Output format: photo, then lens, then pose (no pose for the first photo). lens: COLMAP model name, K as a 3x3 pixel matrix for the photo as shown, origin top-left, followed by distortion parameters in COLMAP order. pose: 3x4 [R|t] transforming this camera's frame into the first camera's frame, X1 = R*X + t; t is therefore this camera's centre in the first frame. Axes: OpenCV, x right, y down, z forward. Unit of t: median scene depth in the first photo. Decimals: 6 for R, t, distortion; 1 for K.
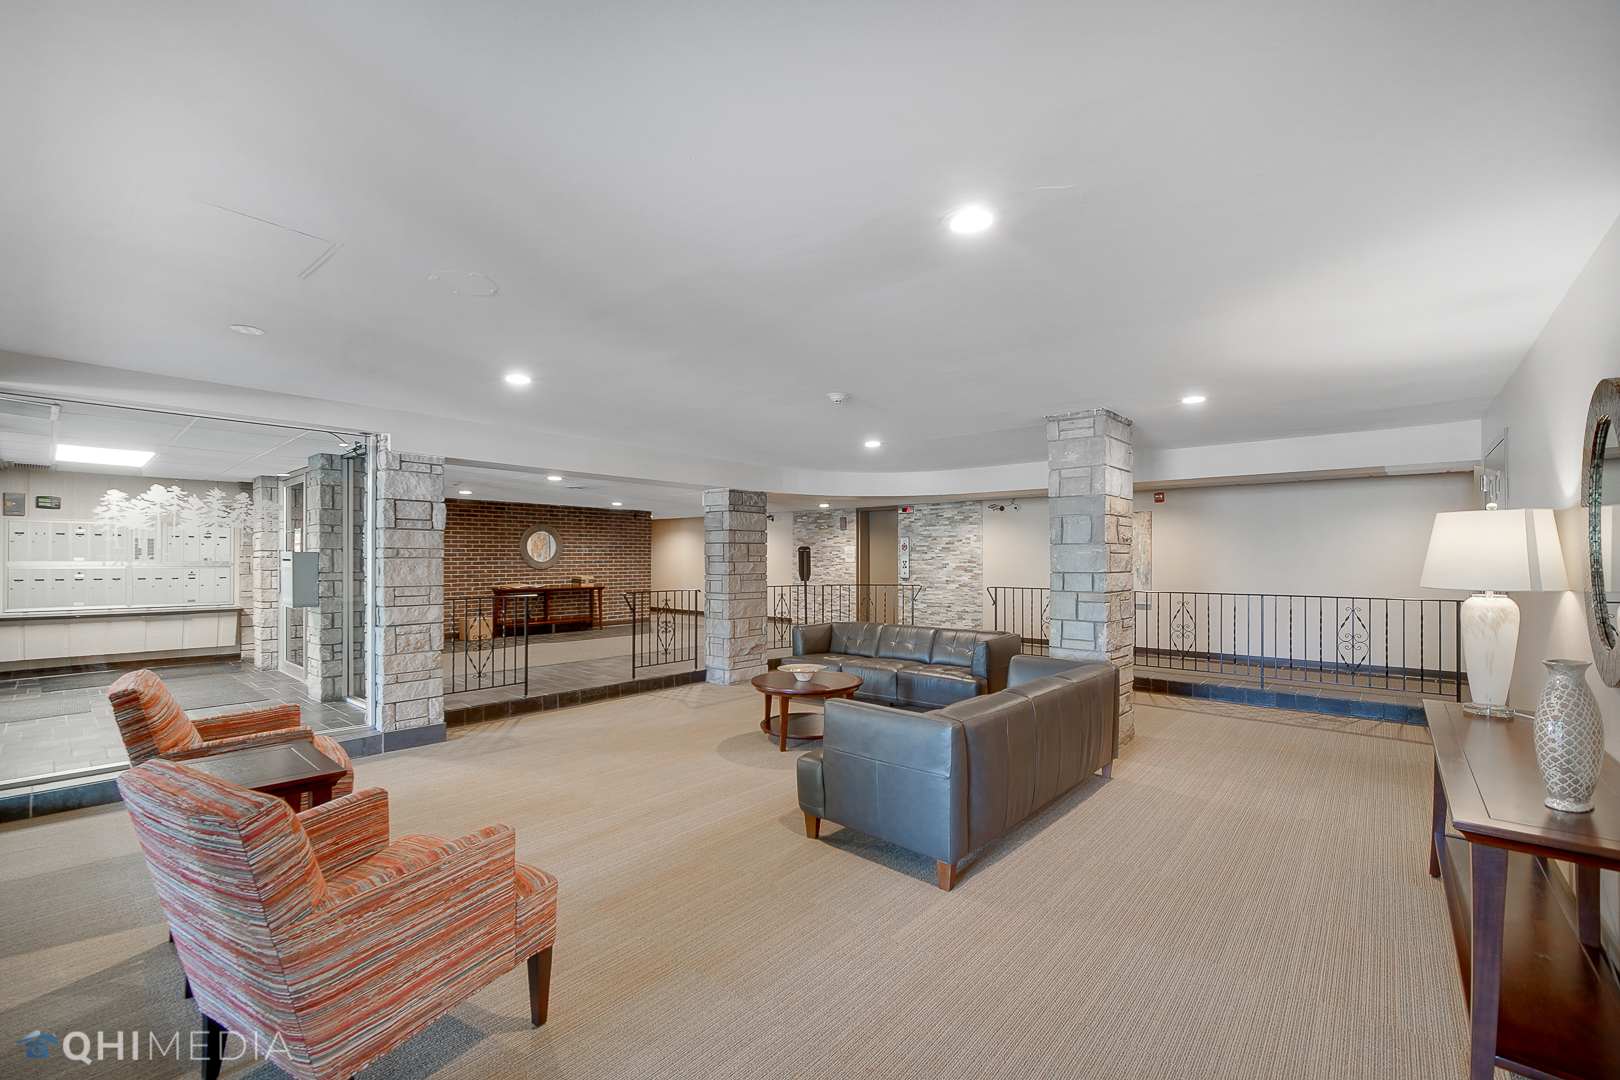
lens RADIAL K [[650.8, 0, 809.4], [0, 650.8, 551.9], [0, 0, 1]] dist [-0.000167, -0.000011]
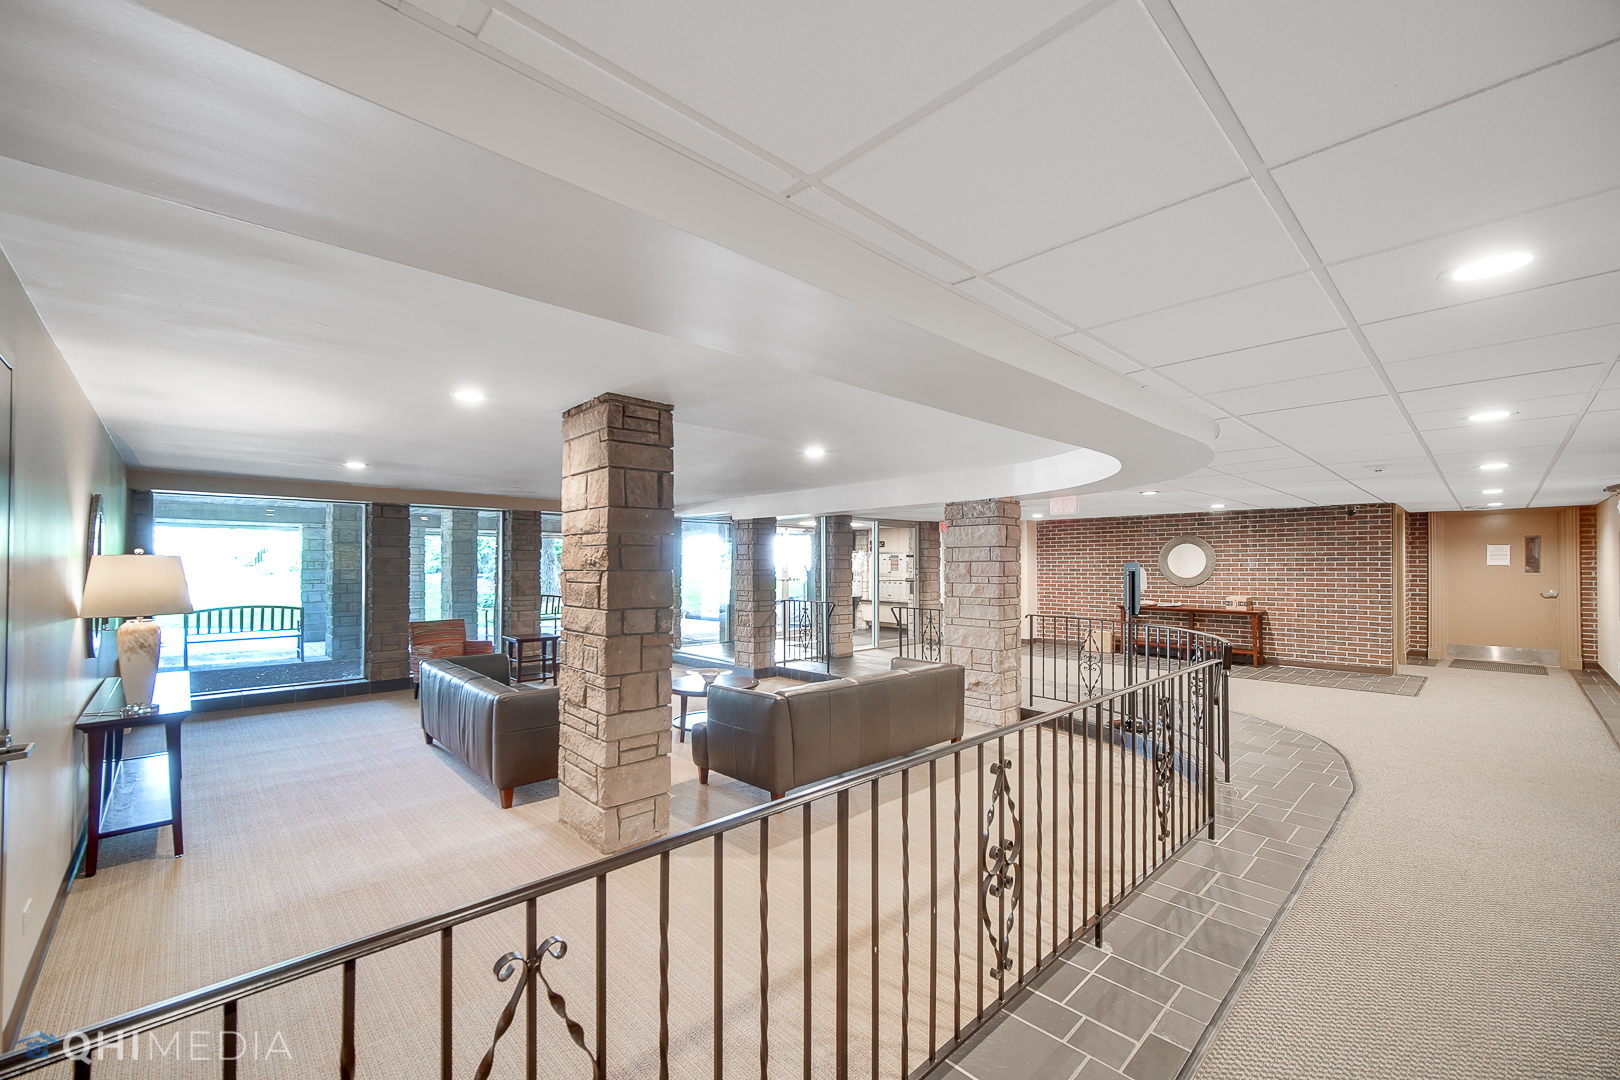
lens RADIAL K [[650.8, 0, 808.7], [0, 650.8, 554.8], [0, 0, 1]] dist [-0.000167, -0.000011]
pose [[-0.090290, -0.016294, -0.995782, 0.534606], [0.010814, 0.999791, -0.017340, -0.006549], [0.995857, -0.012334, -0.090095, 0.586486]]
